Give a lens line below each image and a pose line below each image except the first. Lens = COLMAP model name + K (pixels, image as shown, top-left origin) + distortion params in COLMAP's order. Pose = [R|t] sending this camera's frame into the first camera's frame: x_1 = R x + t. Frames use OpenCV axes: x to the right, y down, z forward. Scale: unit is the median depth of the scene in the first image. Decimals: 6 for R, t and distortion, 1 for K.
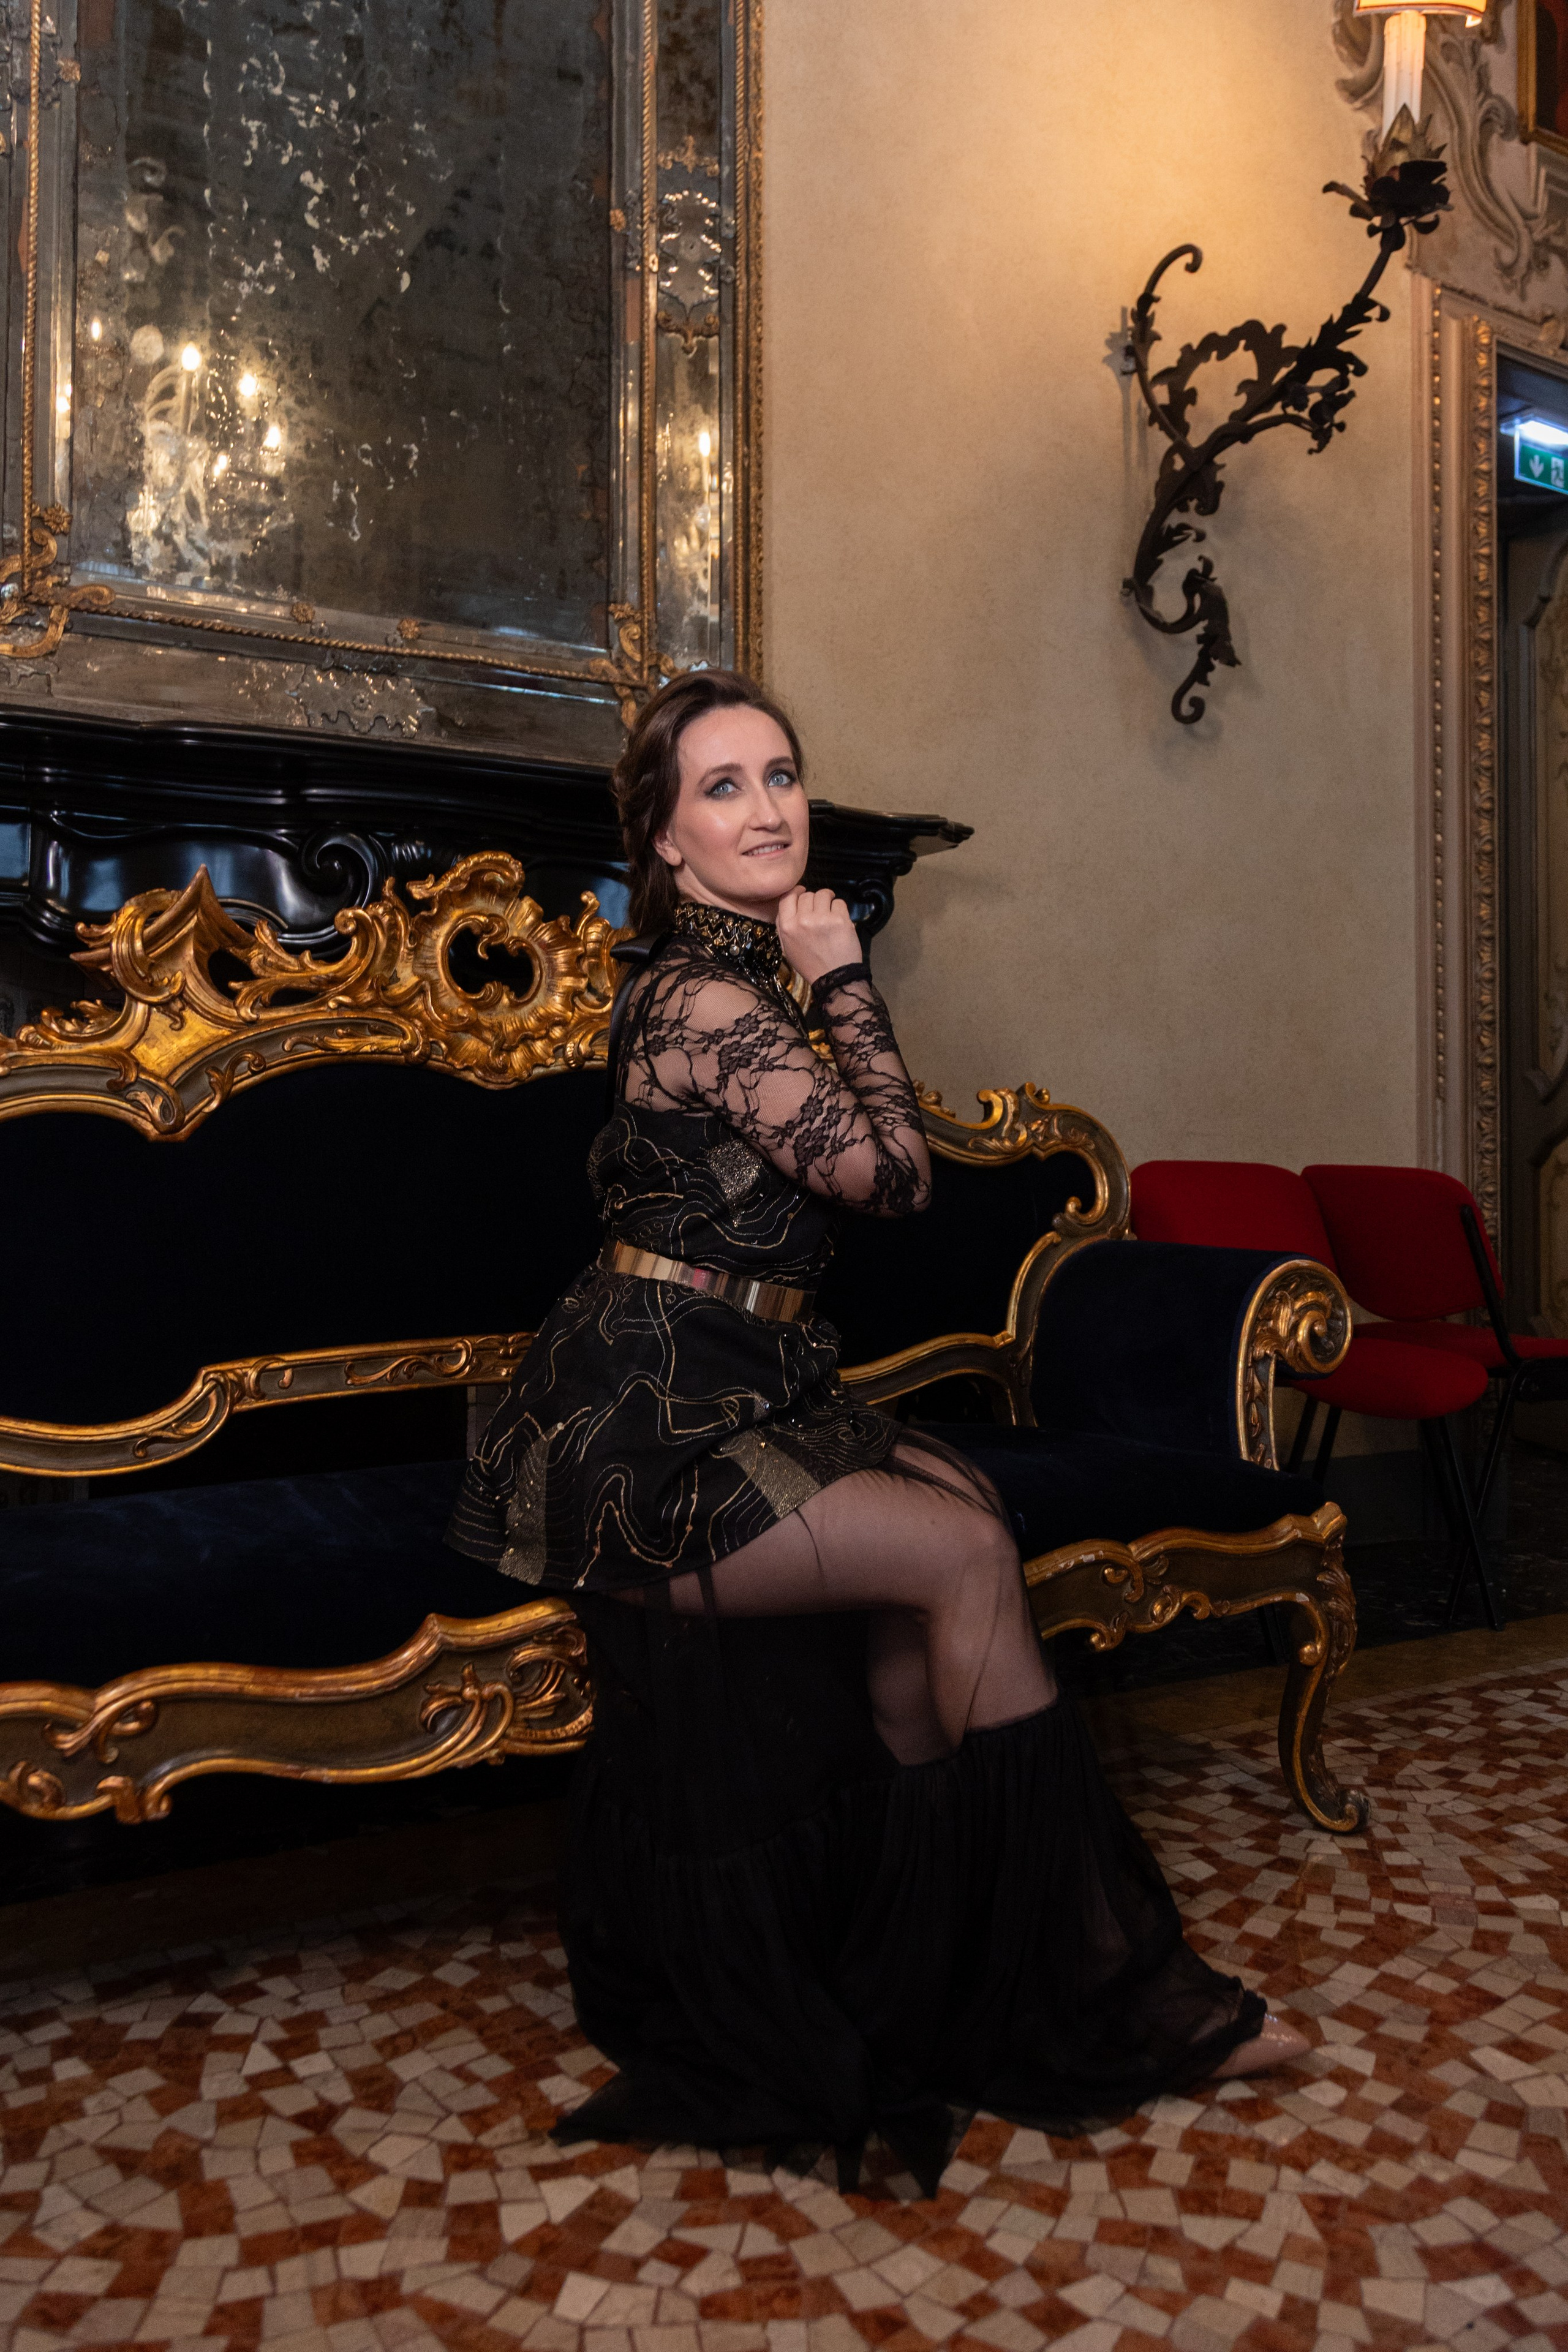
lens RADIAL K [[1762.5, 0, 781.9], [0, 1762.5, 1077.8], [0, 0, 1]] dist [0.011748, -0.006123]
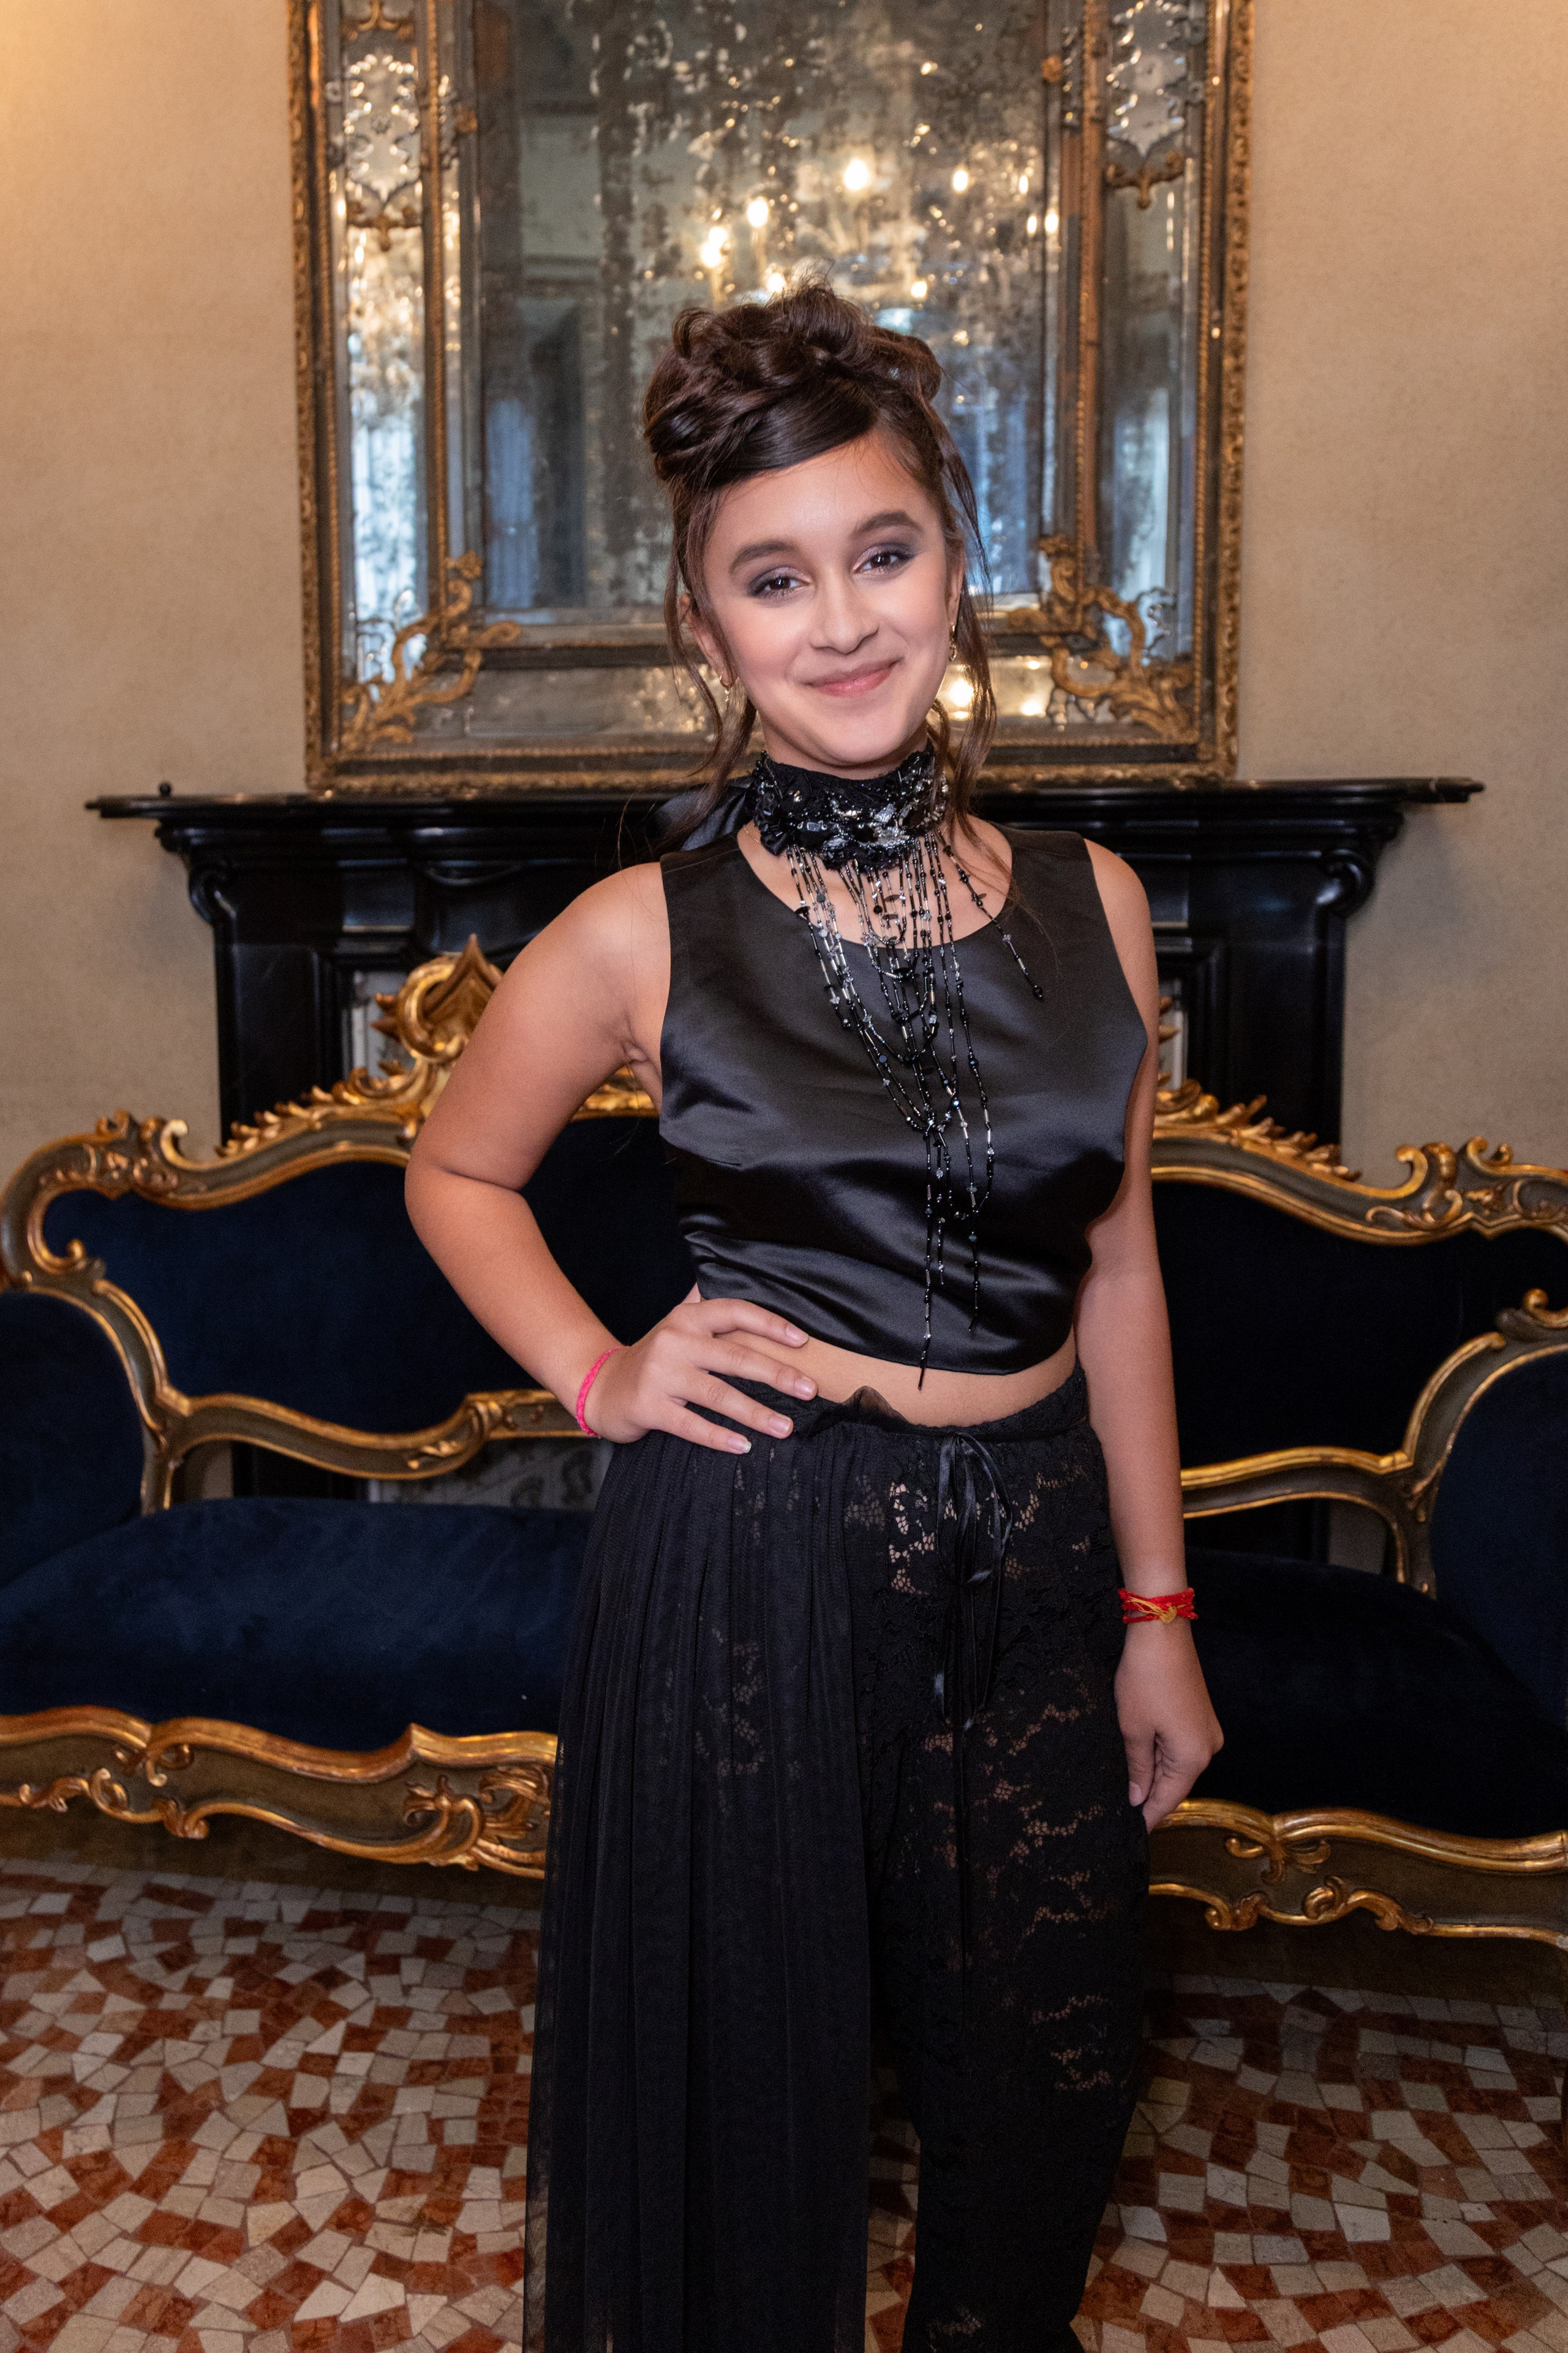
lens RADIAL K [[1847.3, 0, 693.1], [0, 1847.3, 1010.5], [0, 0, 1]] dist [0.025916, -0.008855]
pose [[0.775697, 0.053385, -0.628844, 0.515441], [0.032056, 0.991797, 0.123739, -0.221594], [0.630291, -0.116142, 0.767623, 0.221599]]
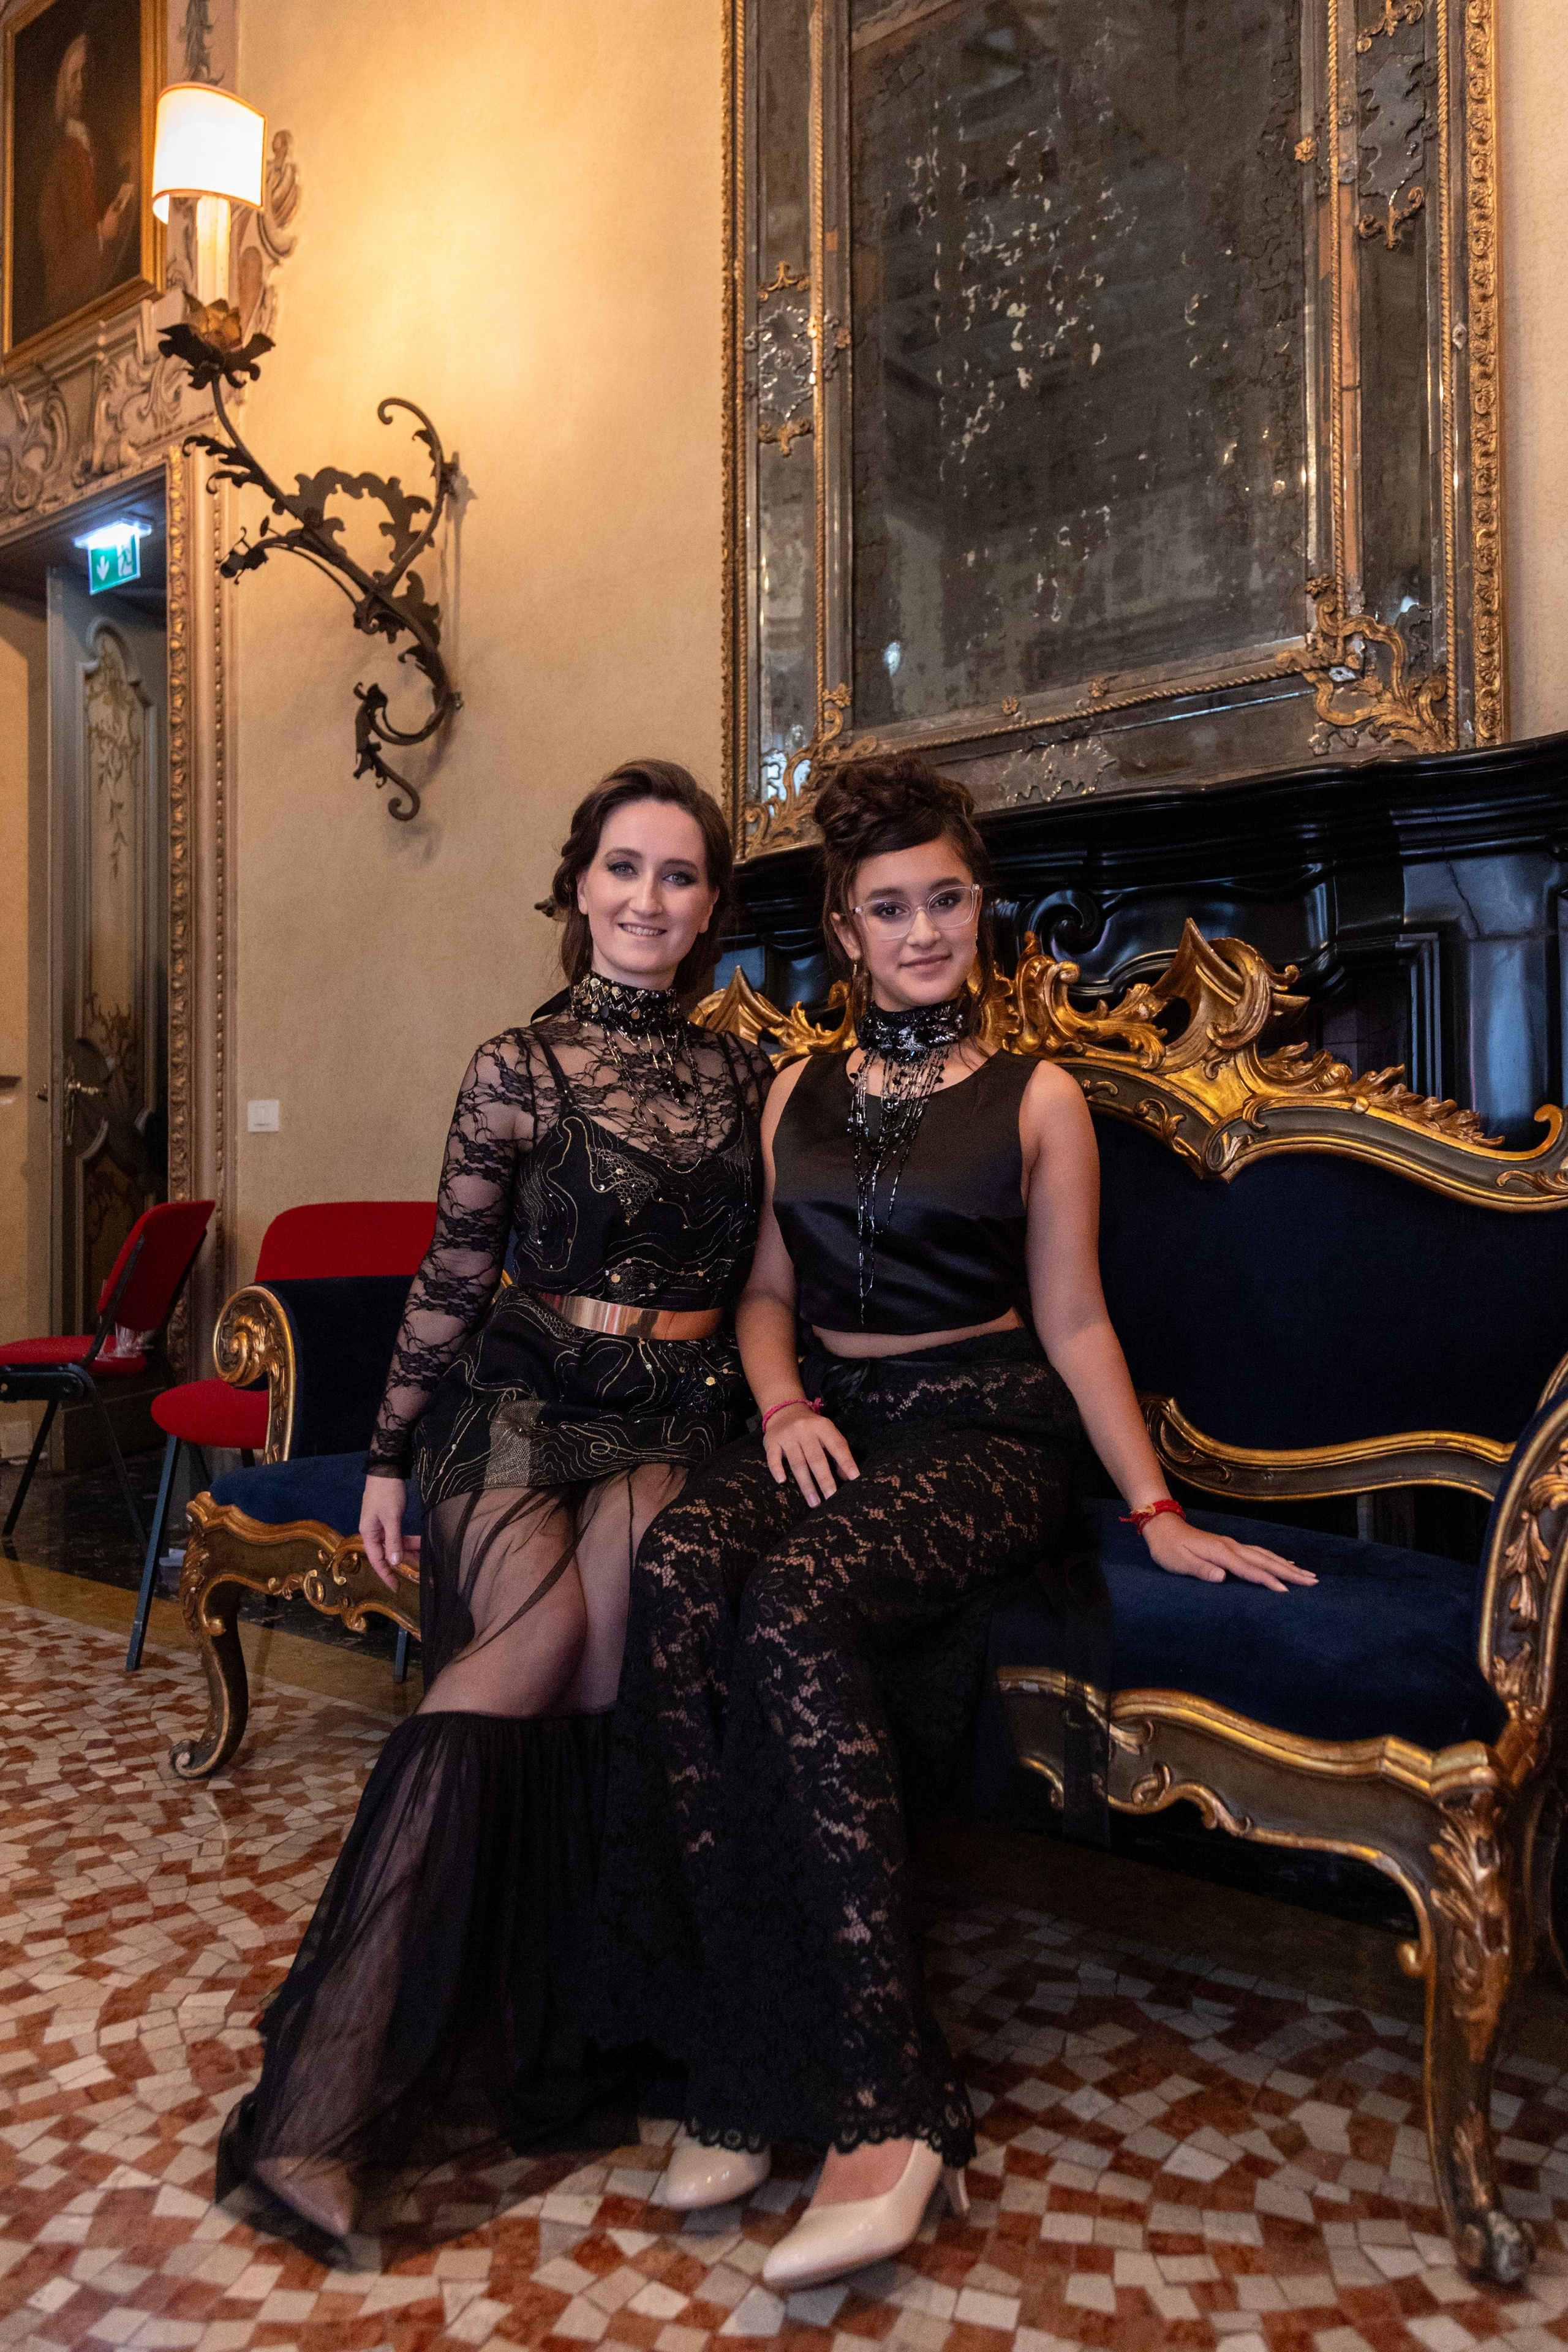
lens RADIAL K [[1723.6, 0, 787.7], [0, 1723.6, 1139.8], [0, 0, 1]] dist [0.009990, -0.002938]
pose [[0.366231, -0.033179, -0.929932, 0.875467], [0.039991, 0.999002, -0.019894, 0.031079], [0.929664, -0.029903, 0.367192, 0.605429]]
